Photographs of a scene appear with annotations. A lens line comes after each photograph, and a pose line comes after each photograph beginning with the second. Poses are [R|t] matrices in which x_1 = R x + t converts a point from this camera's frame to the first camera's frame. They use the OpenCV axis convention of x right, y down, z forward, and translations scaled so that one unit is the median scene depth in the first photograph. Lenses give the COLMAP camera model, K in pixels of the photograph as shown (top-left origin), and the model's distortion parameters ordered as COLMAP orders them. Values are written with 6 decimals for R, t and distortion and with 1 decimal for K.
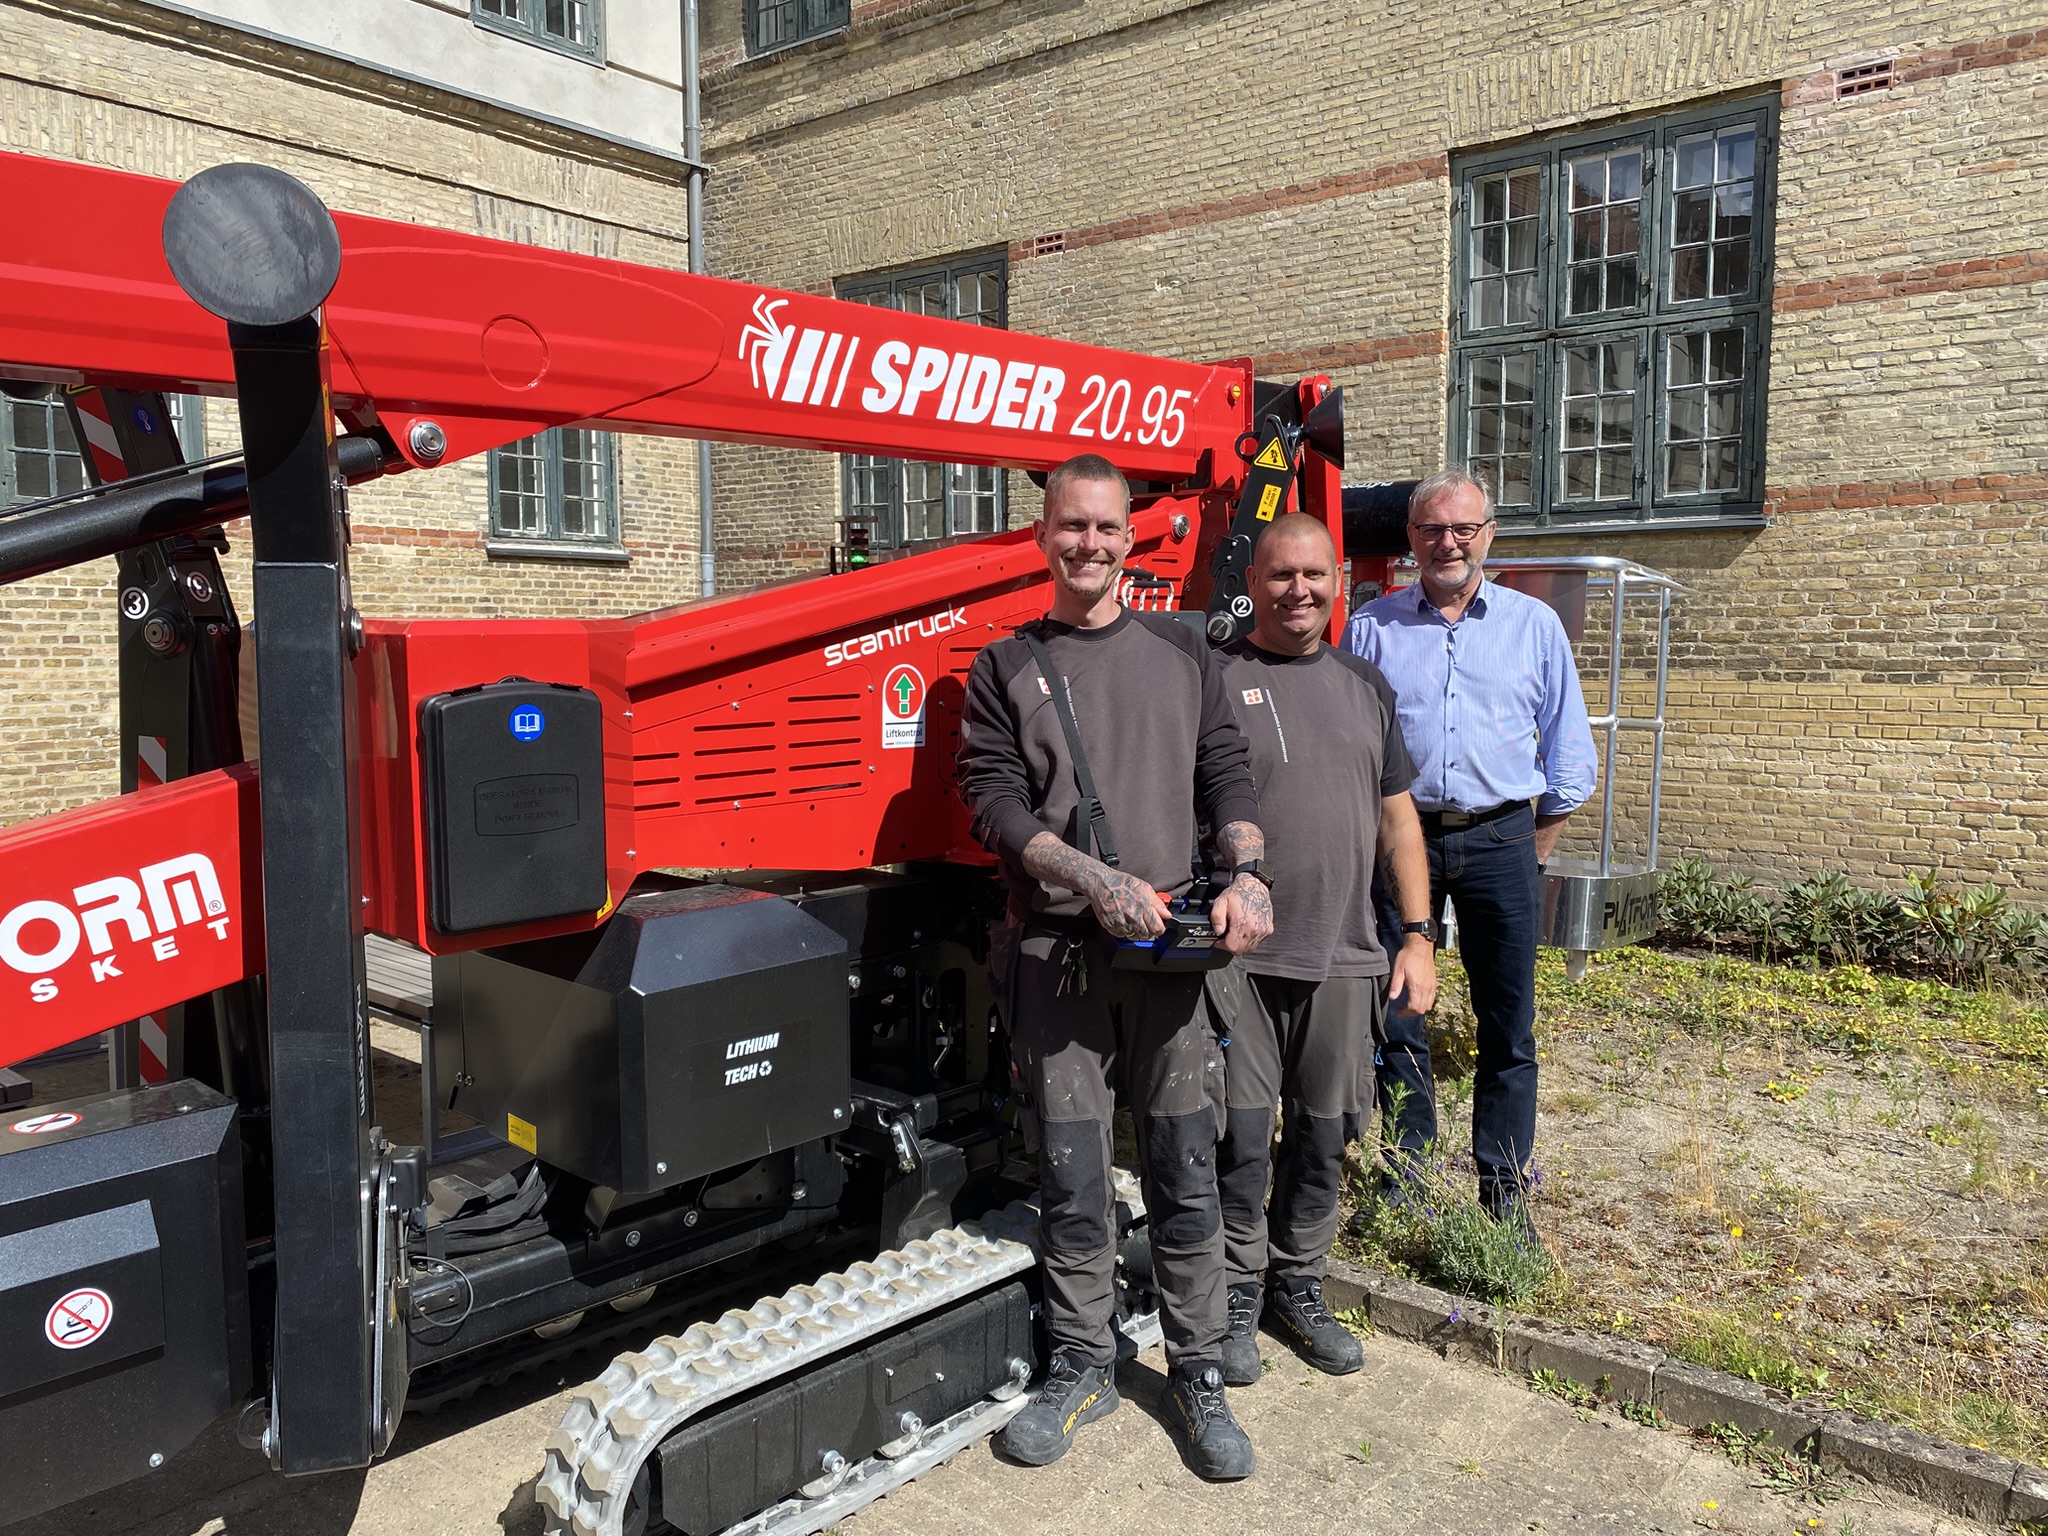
lens RADIAL K [[1544.8, 0, 1028.1], [0, 1544.8, 771.0], [0, 0, 1]] dist [0.003763, -0.002844]
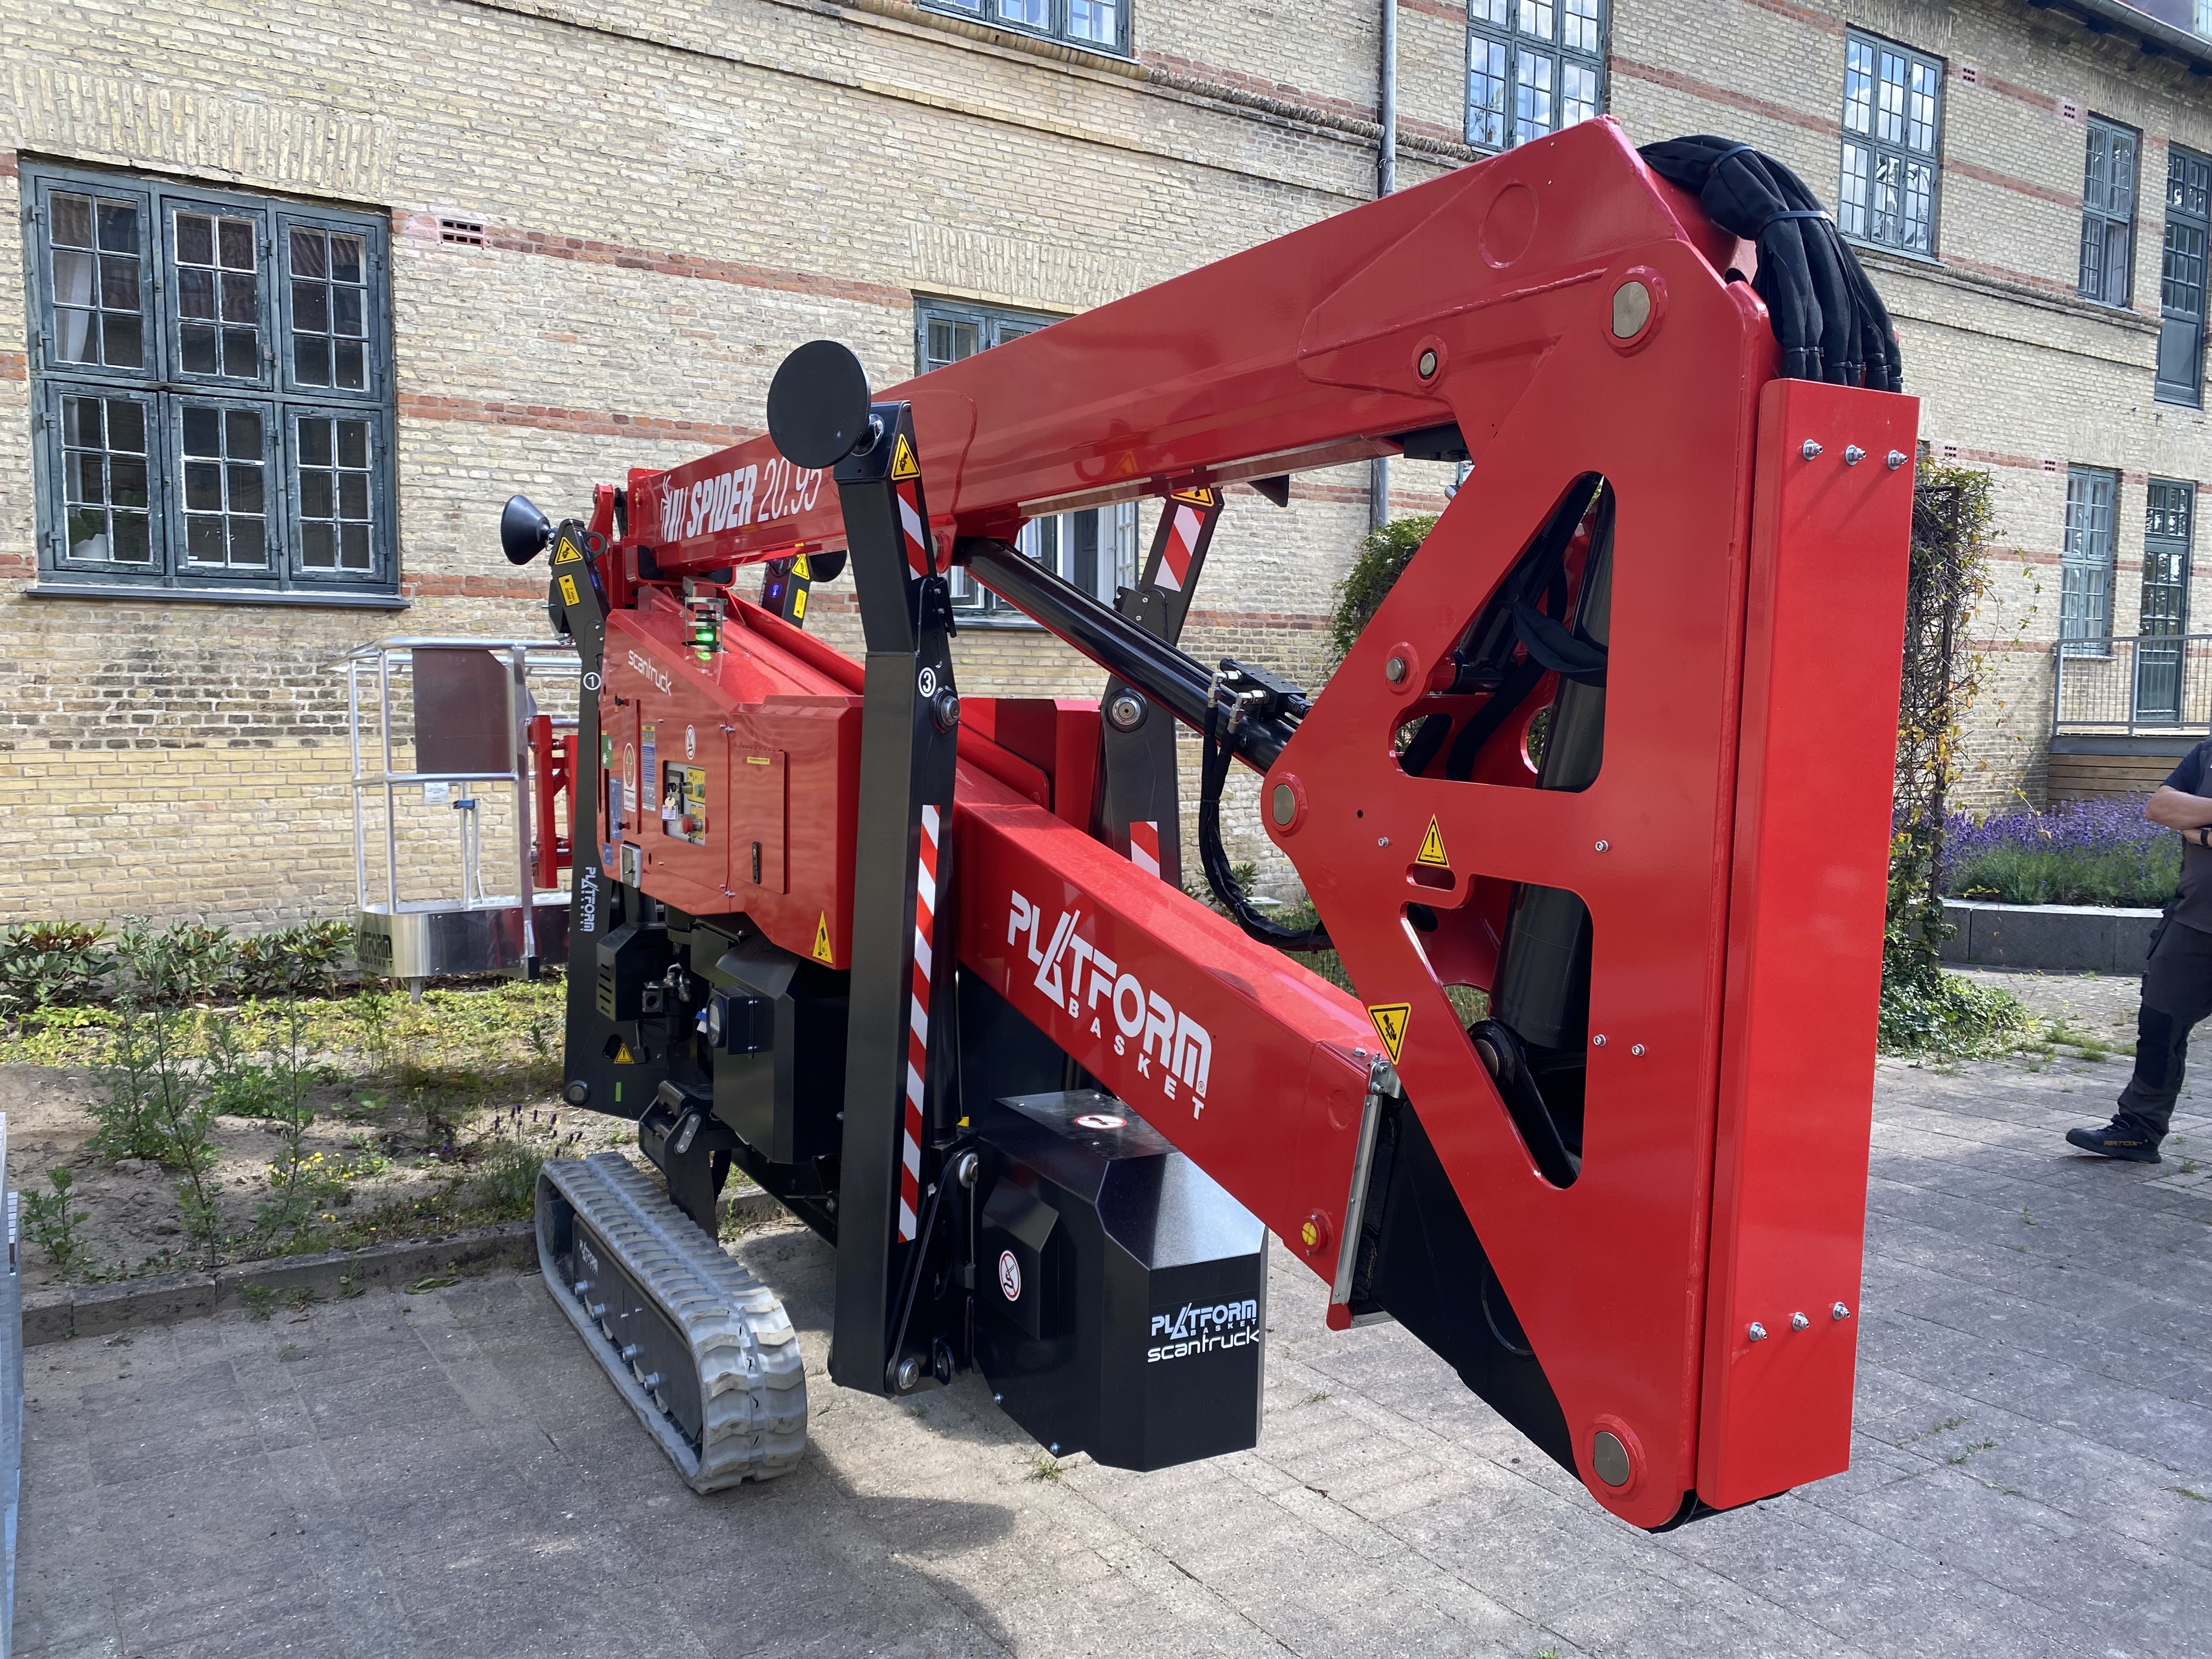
lens RADIAL K [[1668.5, 0, 1110.6], [0, 1668.5, 833.1], [0, 0, 1]] dist [0.003763, -0.002844]
pose [[0.297836, -0.071520, 0.951934, -0.545427], [0.077398, 0.995716, 0.050593, -0.018440], [-0.951474, 0.058609, 0.302095, 0.171214]]
